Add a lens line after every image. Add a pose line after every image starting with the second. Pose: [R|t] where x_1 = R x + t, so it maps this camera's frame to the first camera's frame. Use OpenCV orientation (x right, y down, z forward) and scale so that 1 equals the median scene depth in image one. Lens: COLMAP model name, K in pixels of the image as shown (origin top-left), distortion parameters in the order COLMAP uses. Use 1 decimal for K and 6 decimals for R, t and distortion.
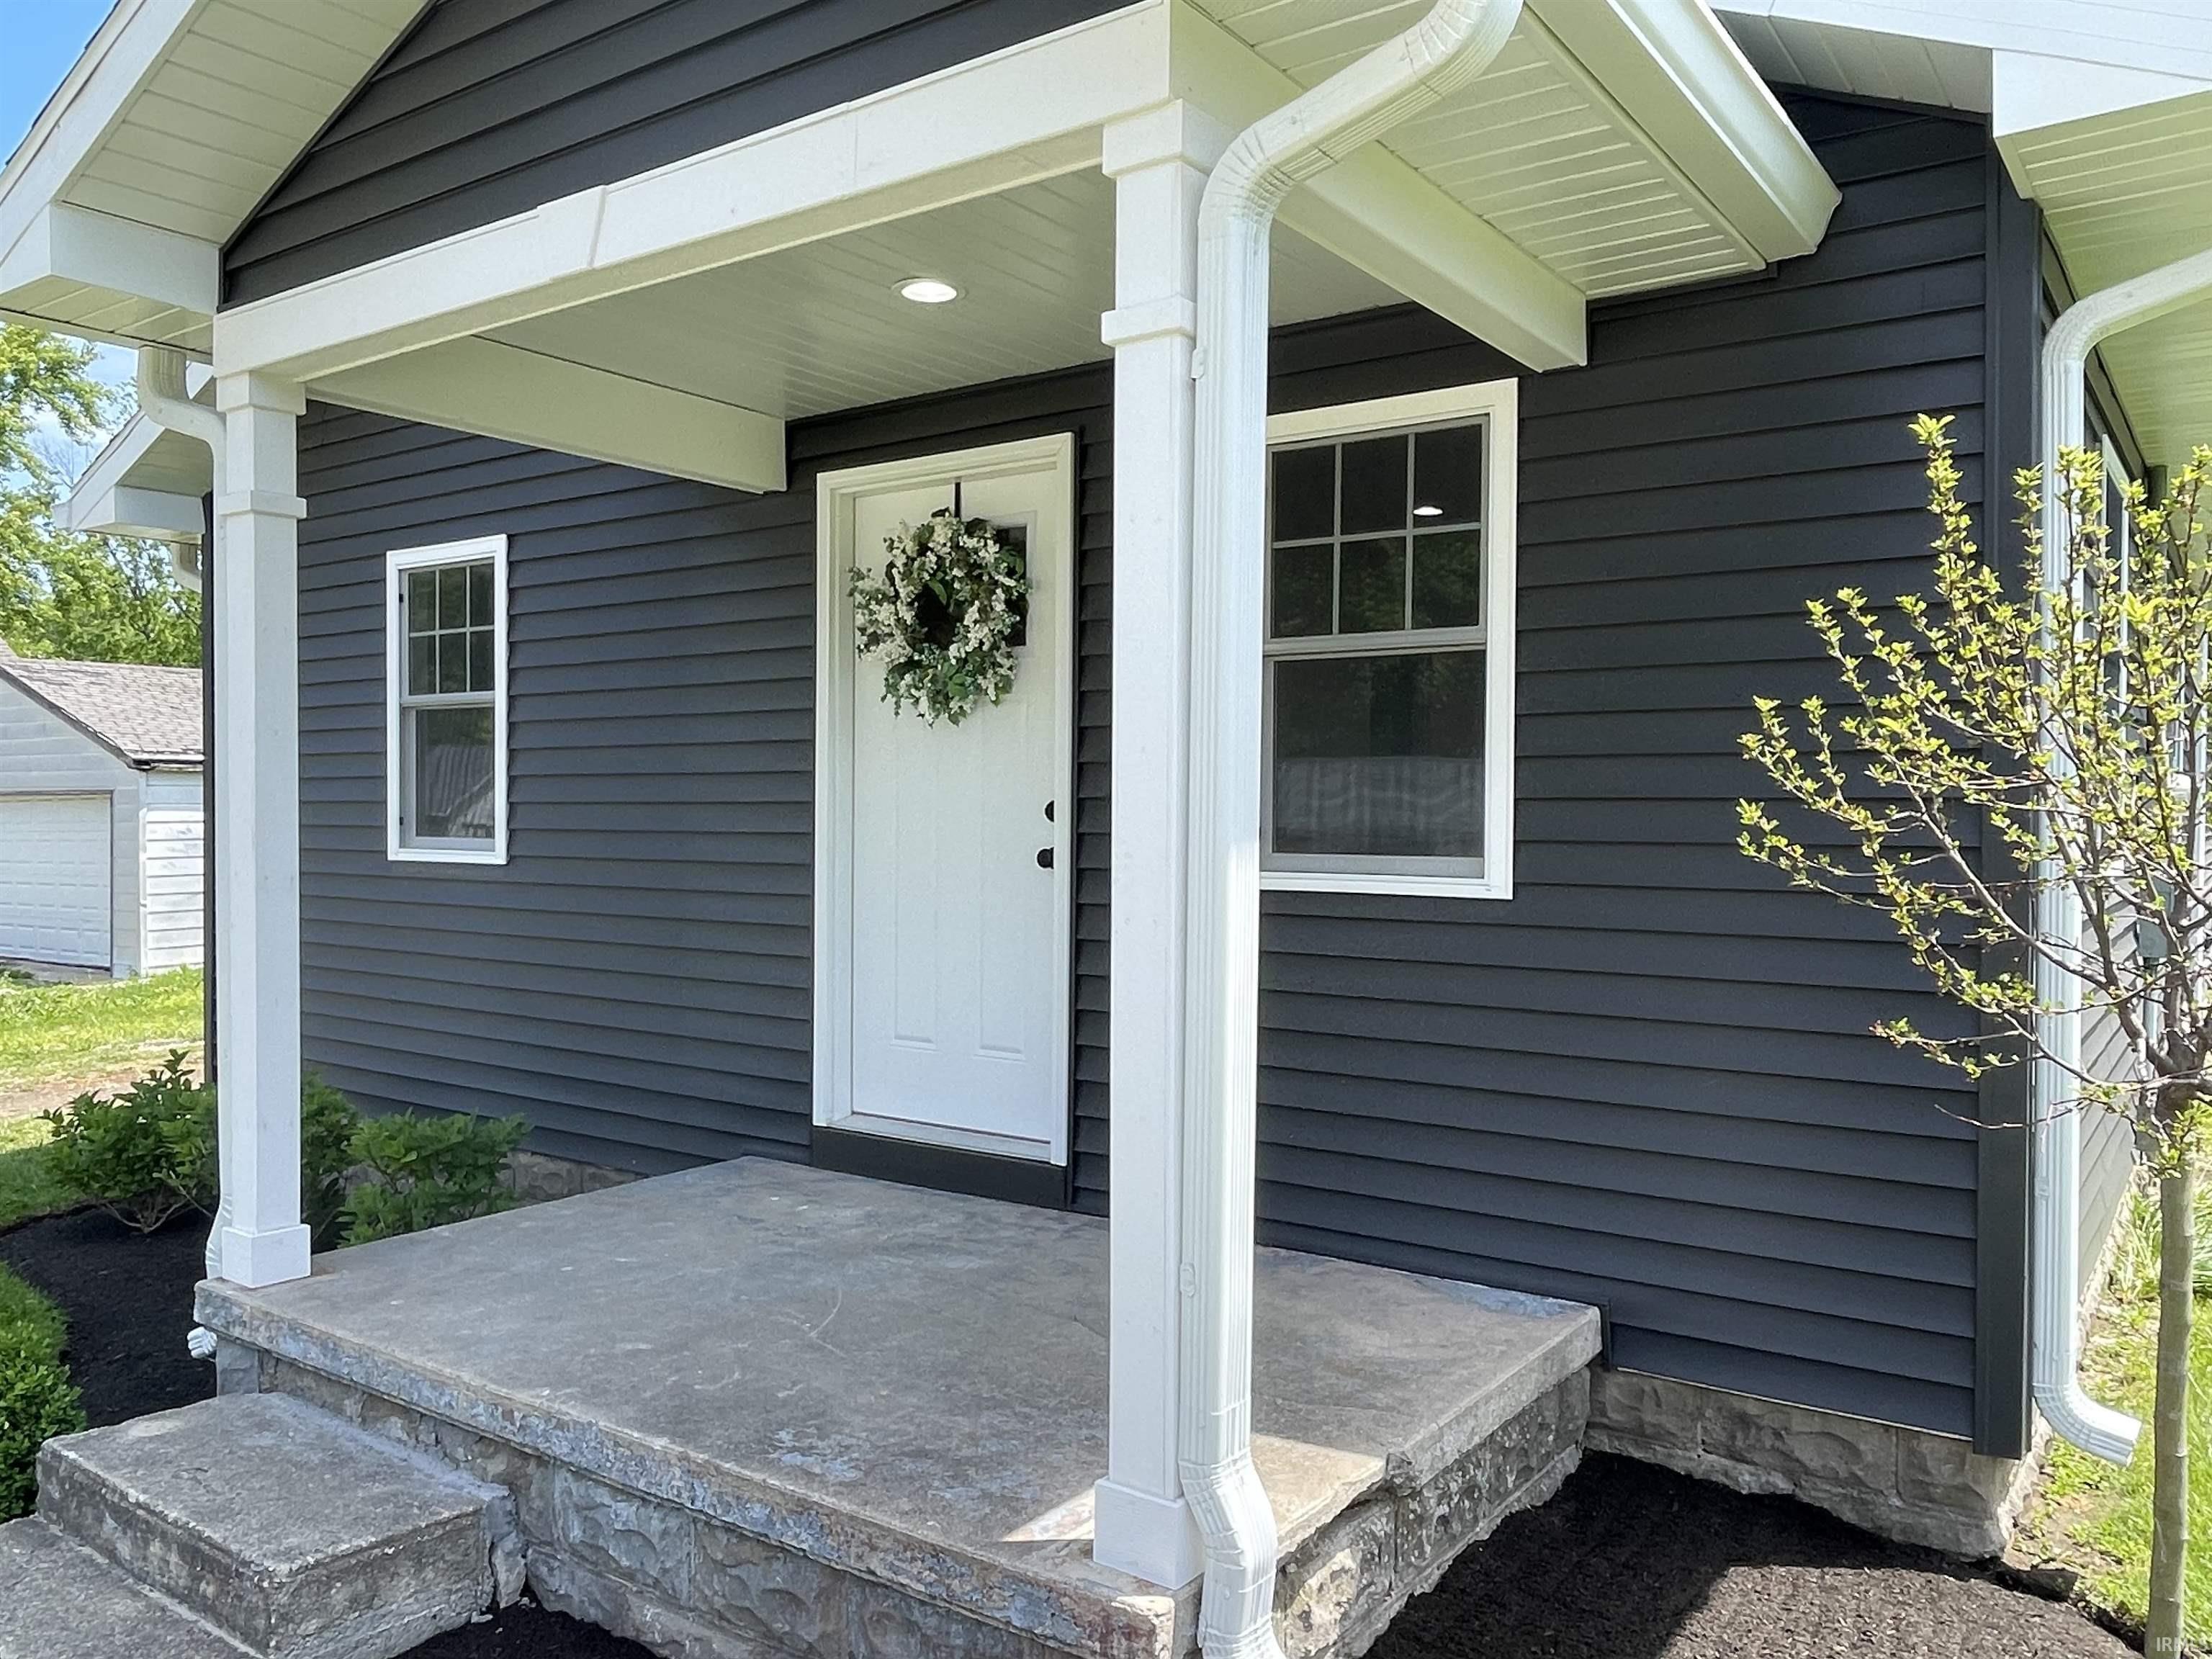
lens RADIAL K [[1636.9, 0, 1106.0], [0, 1636.9, 829.5], [0, 0, 1]] dist [0.033956, -0.058764]
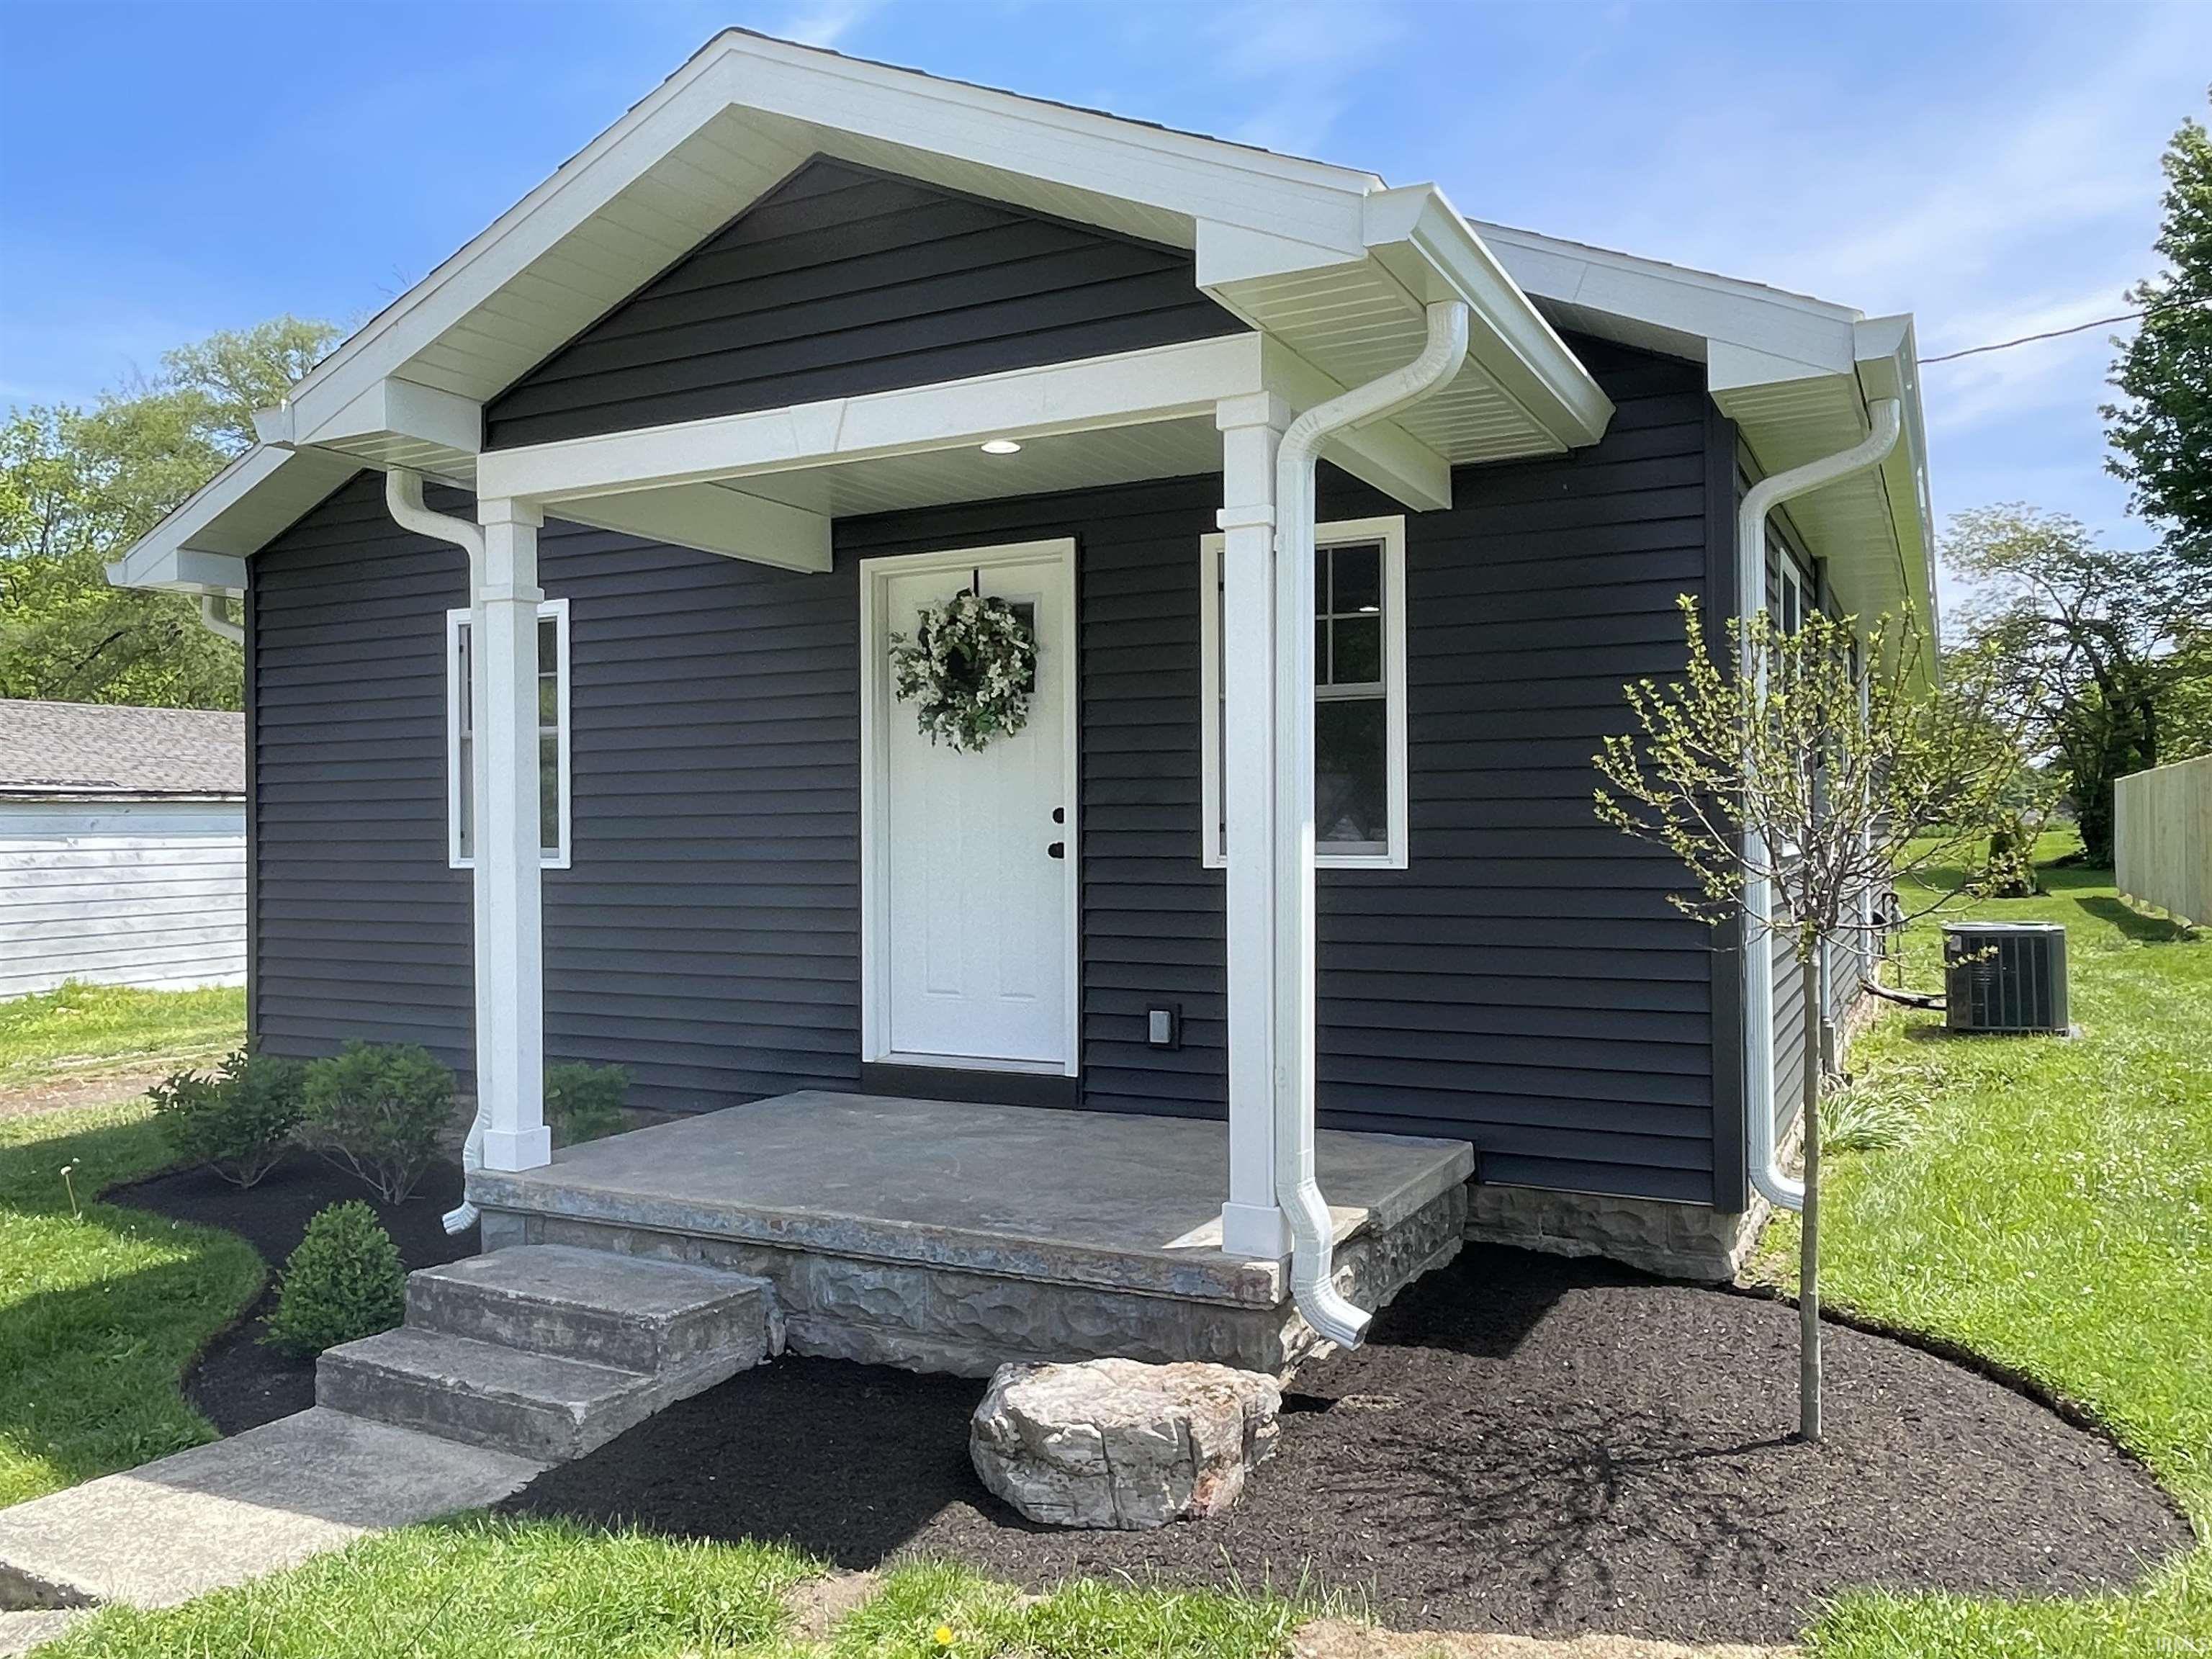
lens RADIAL K [[1621.7, 0, 1102.8], [0, 1621.7, 819.7], [0, 0, 1]] dist [0.041755, -0.047211]
pose [[0.990172, -0.012409, 0.139302, -0.208880], [0.015170, 0.999709, -0.018775, 0.020389], [-0.139028, 0.020703, 0.990072, -0.373105]]
